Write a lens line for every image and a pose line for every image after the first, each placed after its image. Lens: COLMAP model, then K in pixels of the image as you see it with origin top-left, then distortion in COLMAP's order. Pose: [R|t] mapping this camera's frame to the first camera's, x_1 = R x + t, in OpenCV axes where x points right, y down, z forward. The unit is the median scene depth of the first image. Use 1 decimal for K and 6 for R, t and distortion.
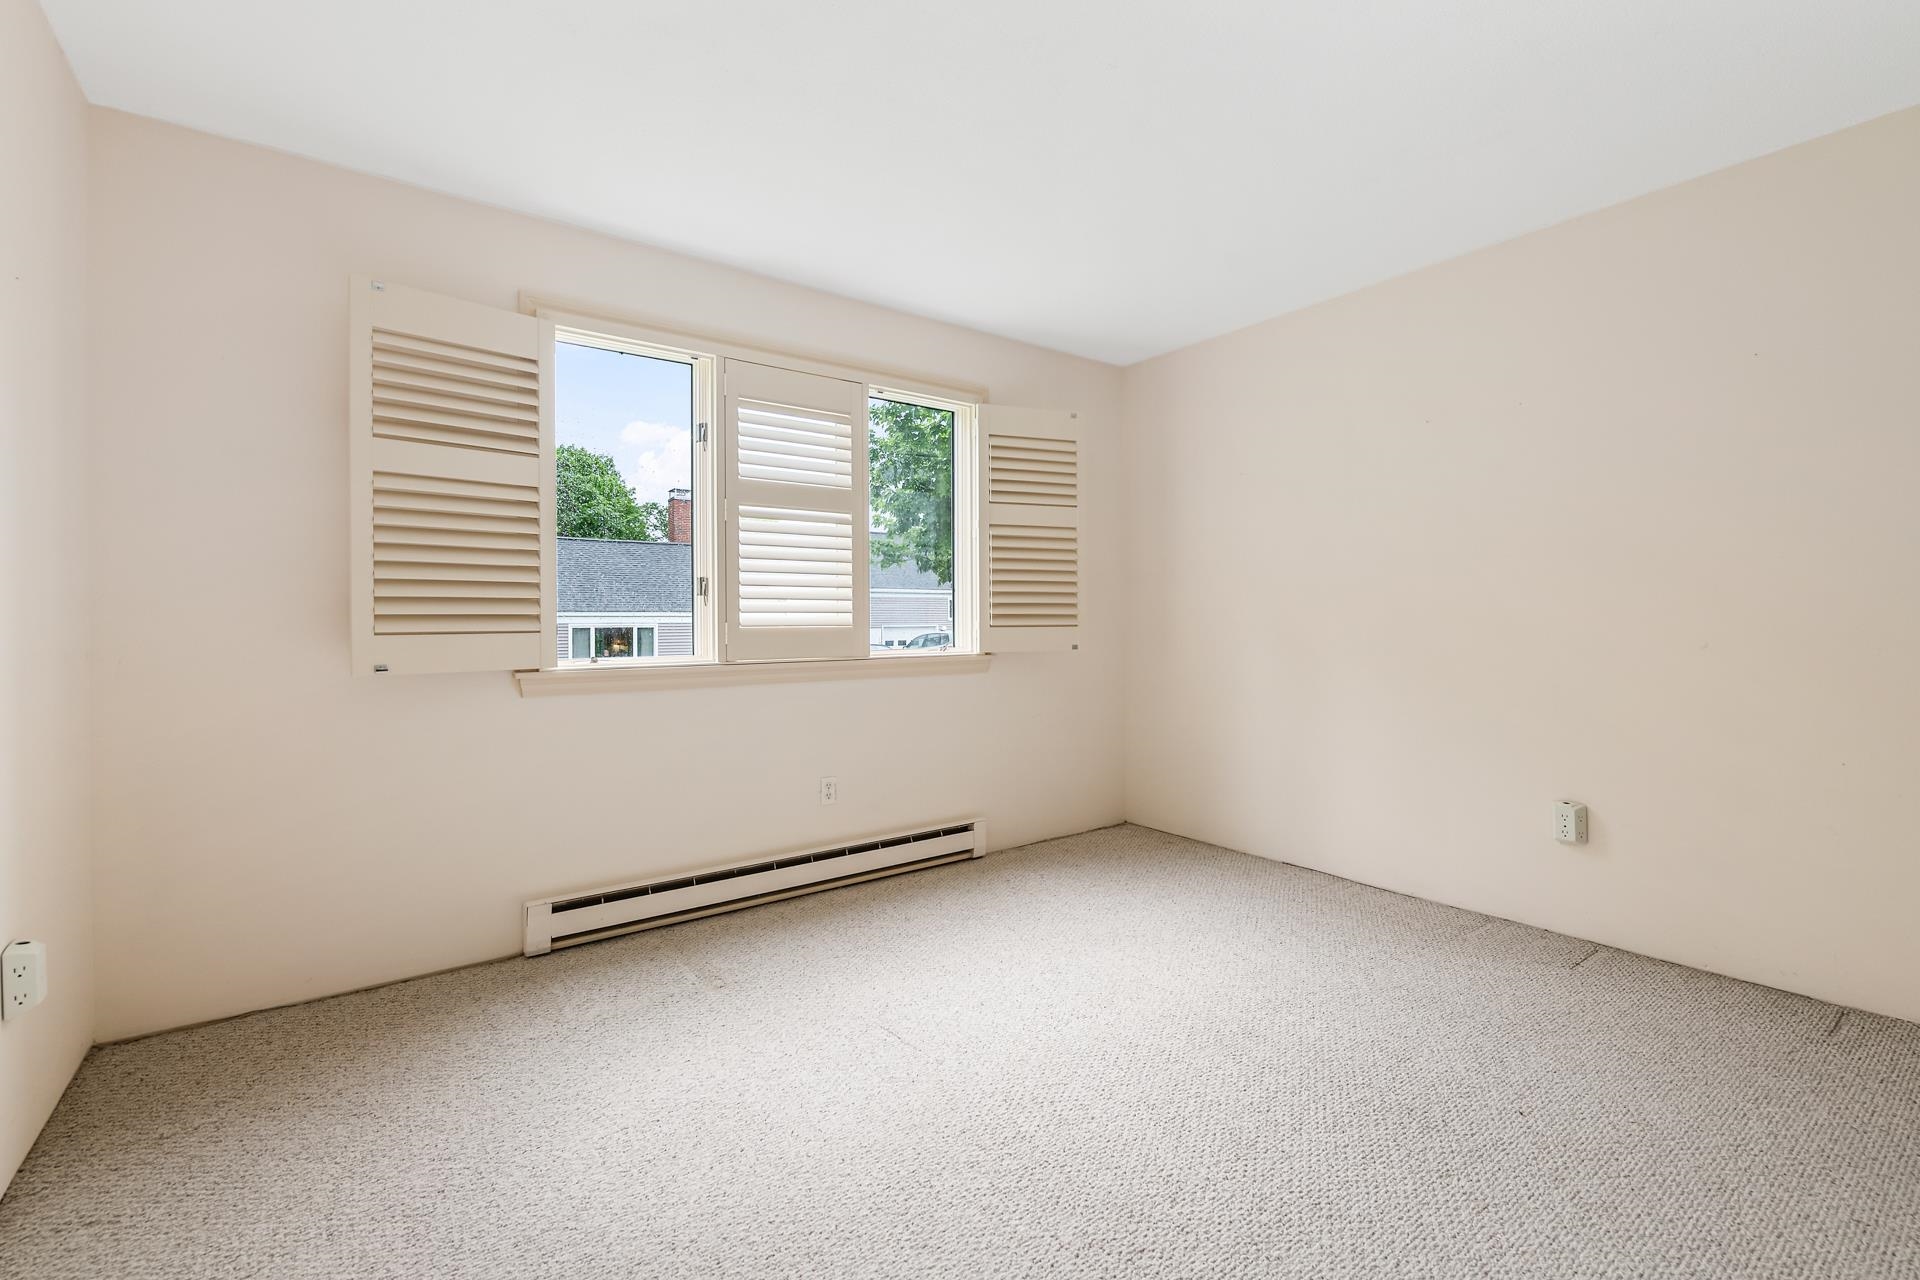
lens RADIAL K [[883.7, 0, 1022.7], [0, 883.7, 613.1], [0, 0, 1]] dist [0.000917, -0.005300]
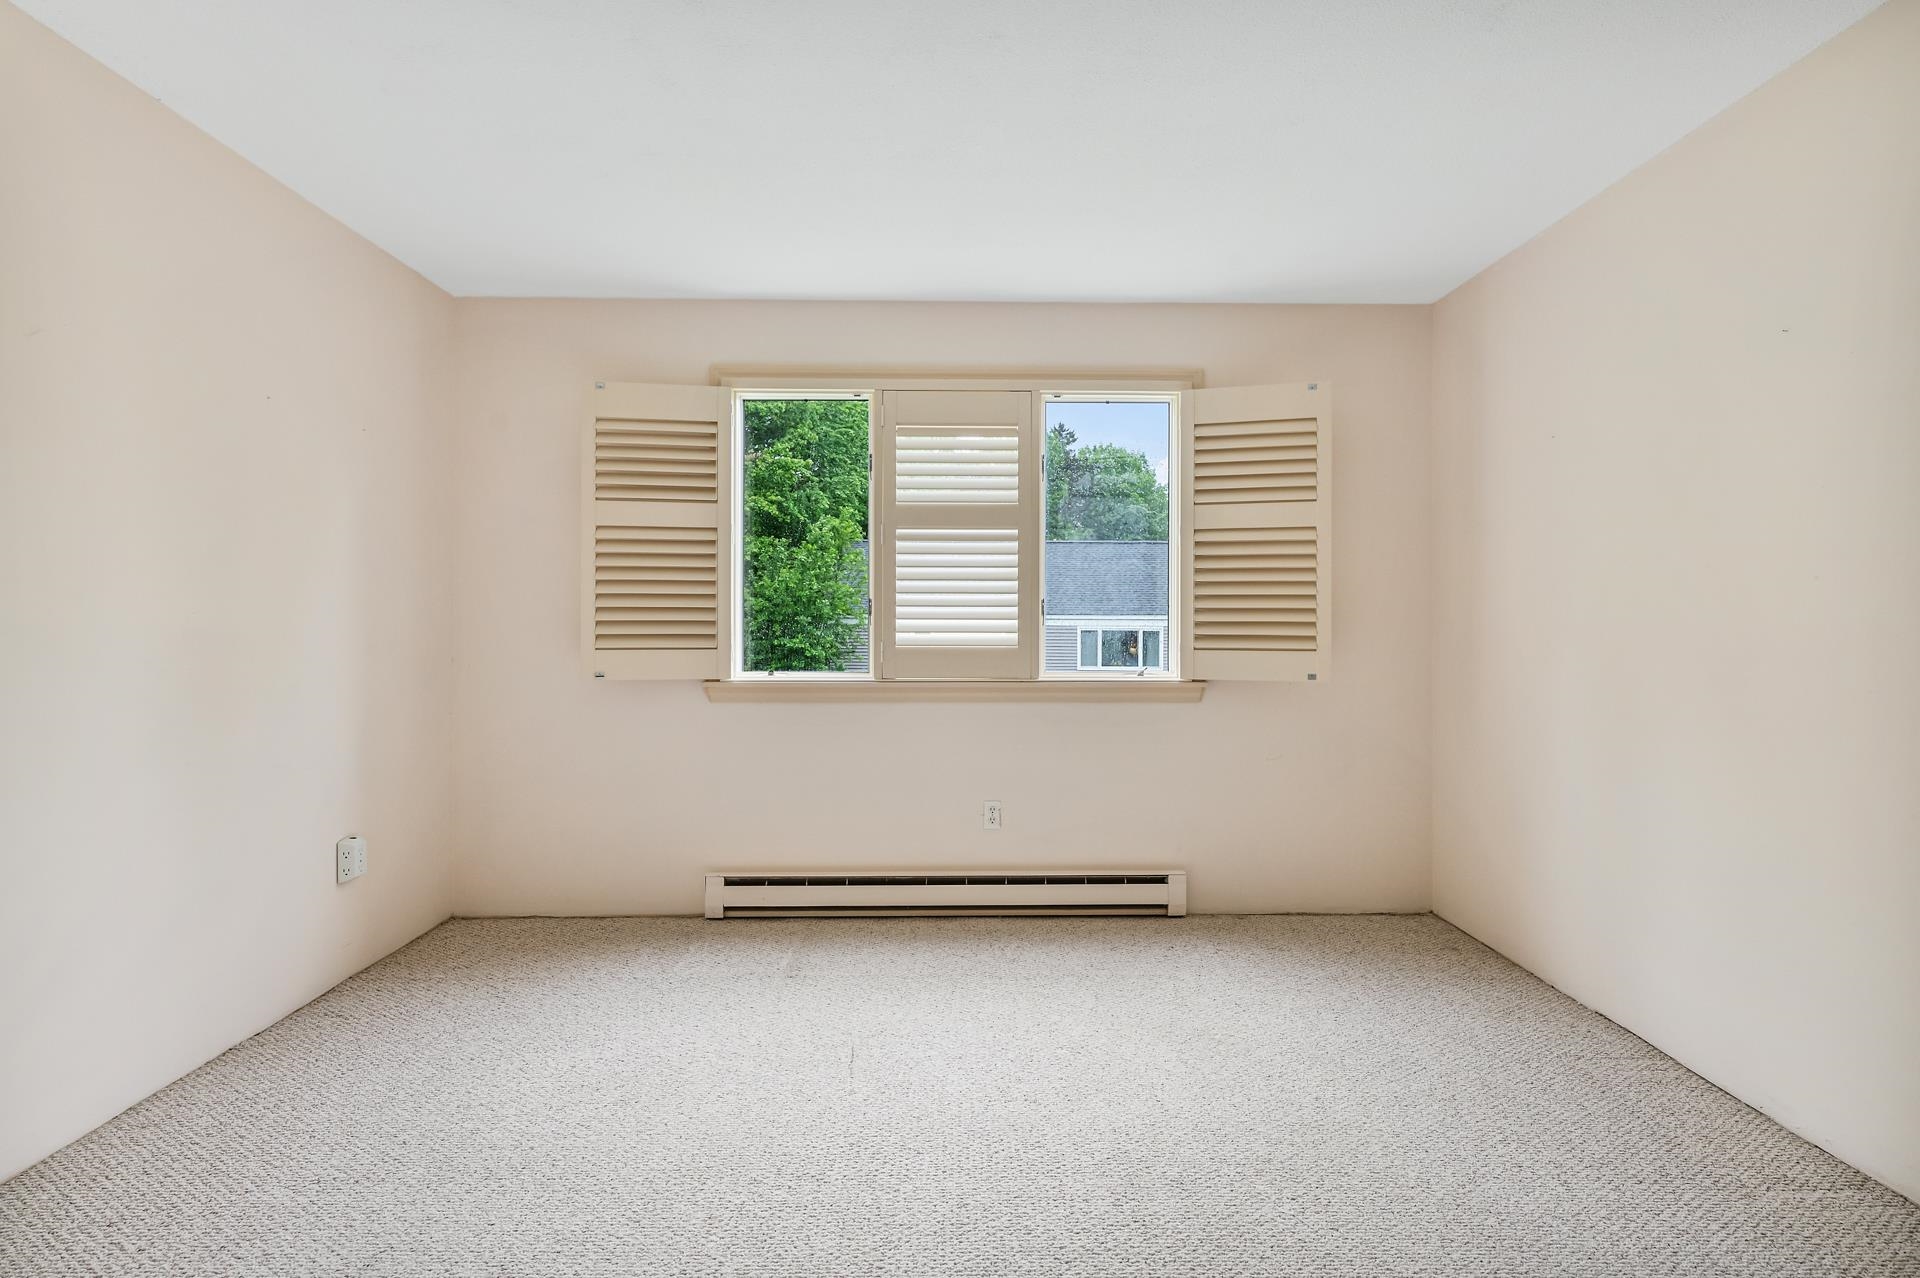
lens RADIAL K [[994.1, 0, 955.9], [0, 994.1, 607.1], [0, 0, 1]] dist [0.009935, -0.009729]
pose [[0.782675, -0.001109, -0.622430, 0.434177], [-0.002031, 0.999989, -0.004334, -0.023529], [0.622428, 0.004656, 0.782663, 0.115382]]
